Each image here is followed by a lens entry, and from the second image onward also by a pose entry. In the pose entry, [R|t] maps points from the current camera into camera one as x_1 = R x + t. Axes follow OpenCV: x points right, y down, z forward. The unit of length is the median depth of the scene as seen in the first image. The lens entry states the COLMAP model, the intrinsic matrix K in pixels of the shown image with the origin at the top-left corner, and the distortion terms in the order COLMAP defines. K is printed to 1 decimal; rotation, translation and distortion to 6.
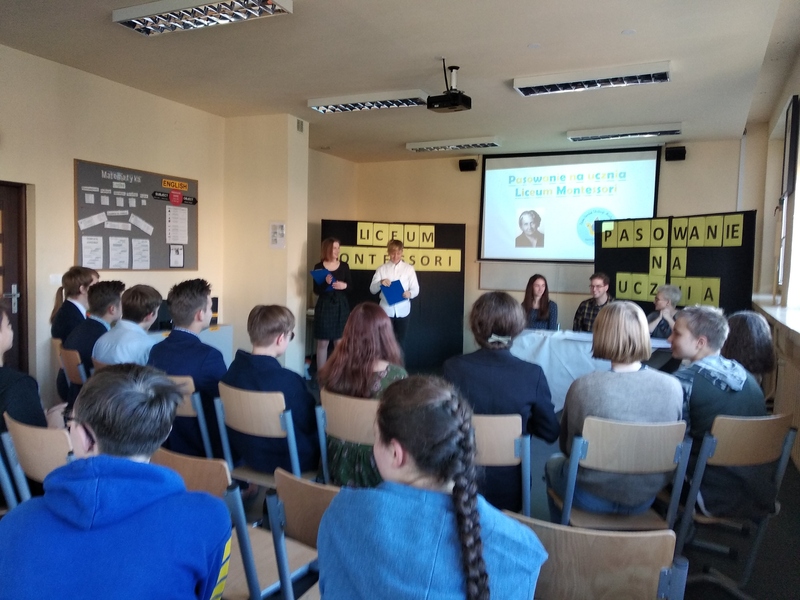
lens RADIAL K [[641.6, 0, 400.0], [0, 641.6, 300.0], [0, 0, 1]] dist [0.125746, -0.189877]
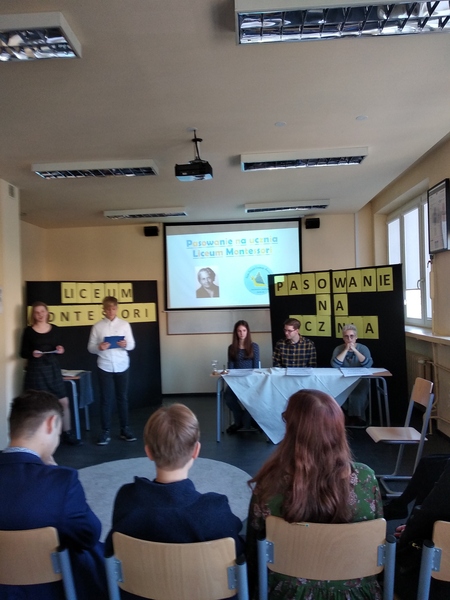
lens RADIAL K [[472.6, 0, 215.5], [0, 472.6, 298.9], [0, 0, 1]] dist [0.101017, -0.241826]
pose [[0.924660, -0.051627, 0.377277, -0.144999], [0.078727, 0.995279, -0.056753, -0.032282], [-0.372566, 0.082179, 0.924360, 0.195968]]
